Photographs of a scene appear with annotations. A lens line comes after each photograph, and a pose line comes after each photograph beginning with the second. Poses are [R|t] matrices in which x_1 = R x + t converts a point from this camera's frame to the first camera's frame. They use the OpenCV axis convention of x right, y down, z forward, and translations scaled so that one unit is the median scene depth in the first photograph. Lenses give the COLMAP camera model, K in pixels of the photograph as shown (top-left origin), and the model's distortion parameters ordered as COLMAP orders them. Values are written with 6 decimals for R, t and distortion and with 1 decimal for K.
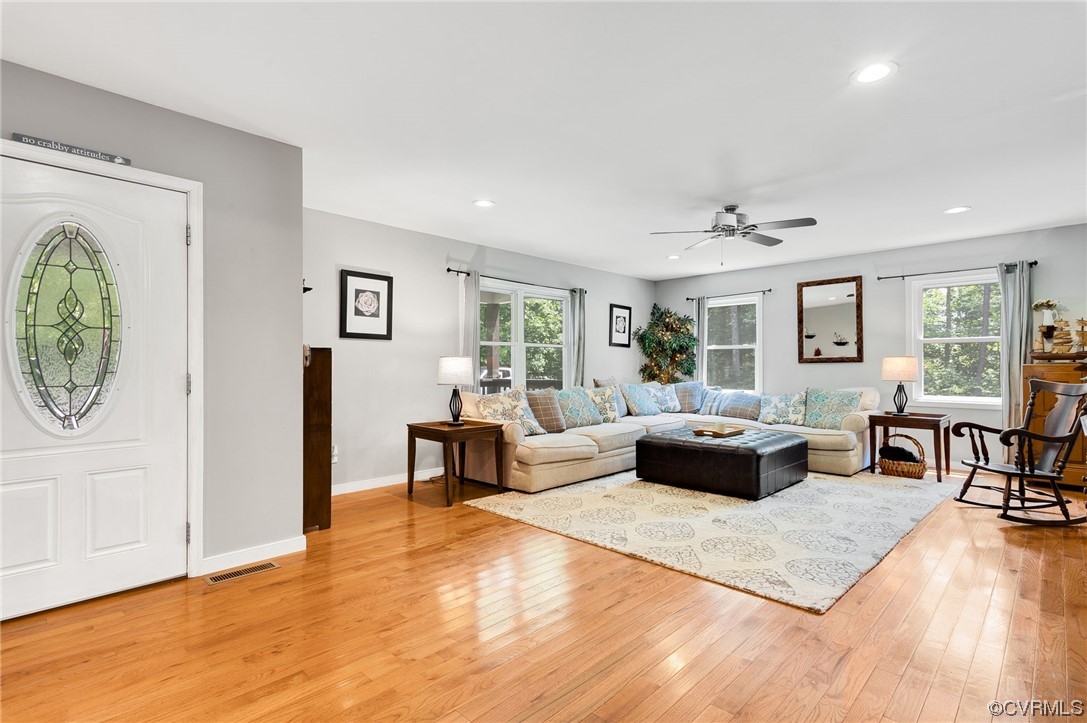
lens RADIAL K [[534.6, 0, 543.5], [0, 534.6, 361.5], [0, 0, 1]] dist [0.016342, -0.000107]
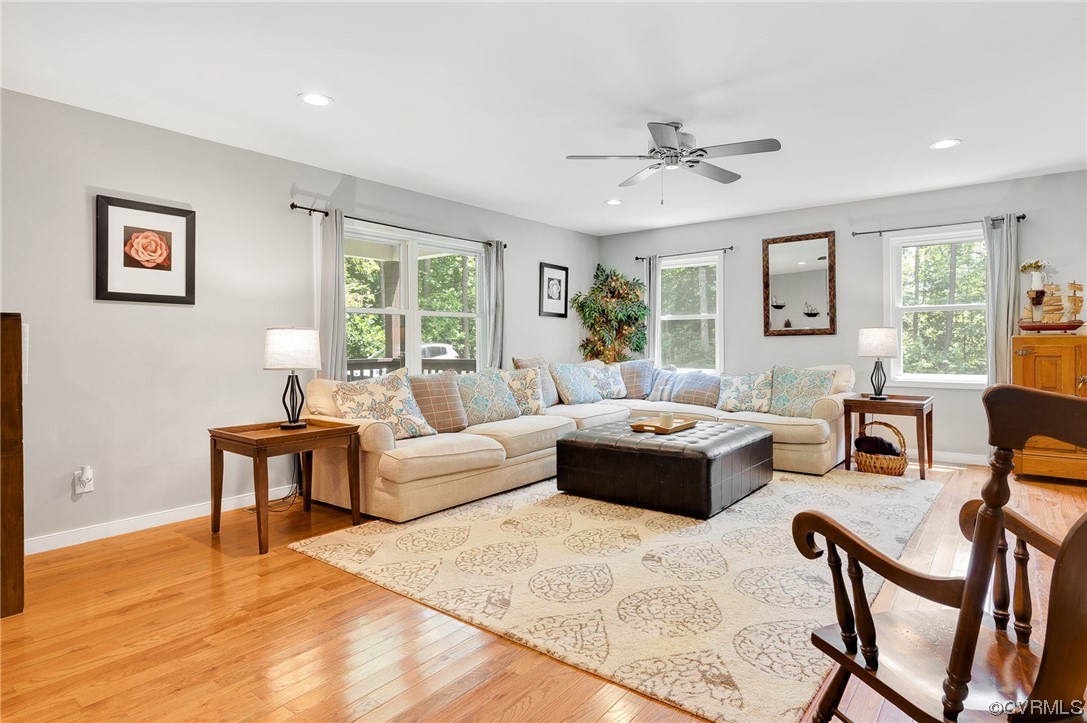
lens RADIAL K [[595.0, 0, 587.0], [0, 595.0, 341.7], [0, 0, 1]] dist [0.006355, 0.000257]
pose [[0.989577, -0.006059, 0.143876, 0.095770], [0.004839, 0.999949, 0.008826, 0.002813], [-0.143922, -0.008038, 0.989556, 0.172480]]
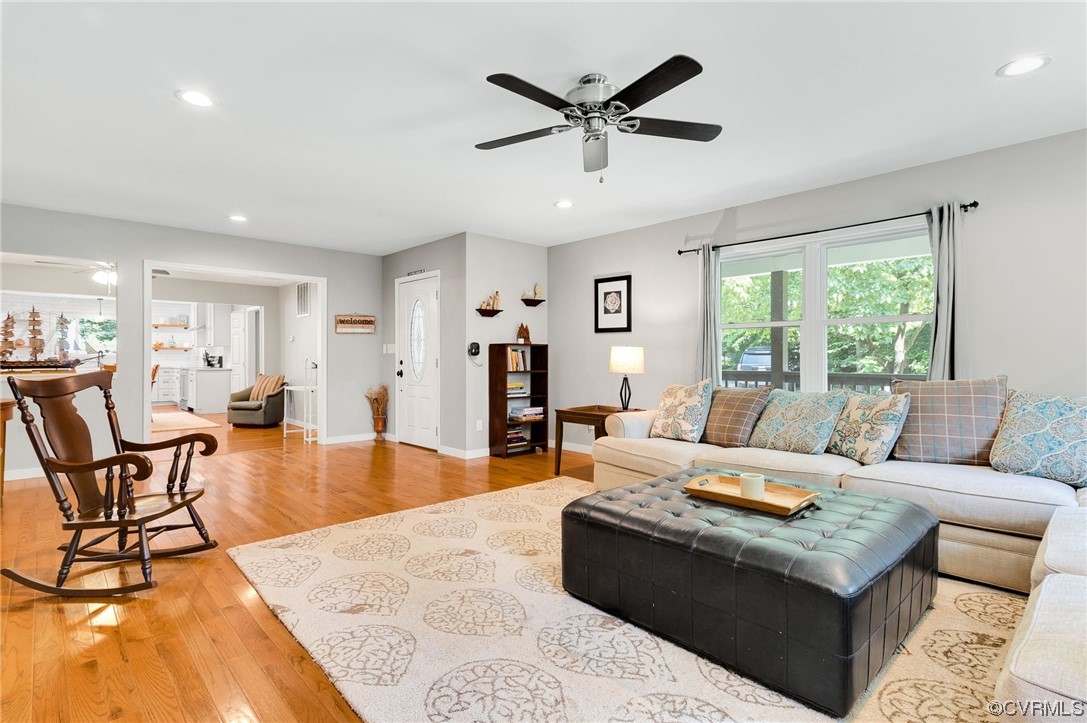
lens RADIAL K [[533.5, 0, 540.2], [0, 533.5, 358.3], [0, 0, 1]] dist [-0.000435, -0.000483]
pose [[-0.064659, 0.003343, -0.997902, 0.802373], [0.008336, 0.999961, 0.002810, 0.010104], [0.997873, -0.008137, -0.064685, 0.849117]]
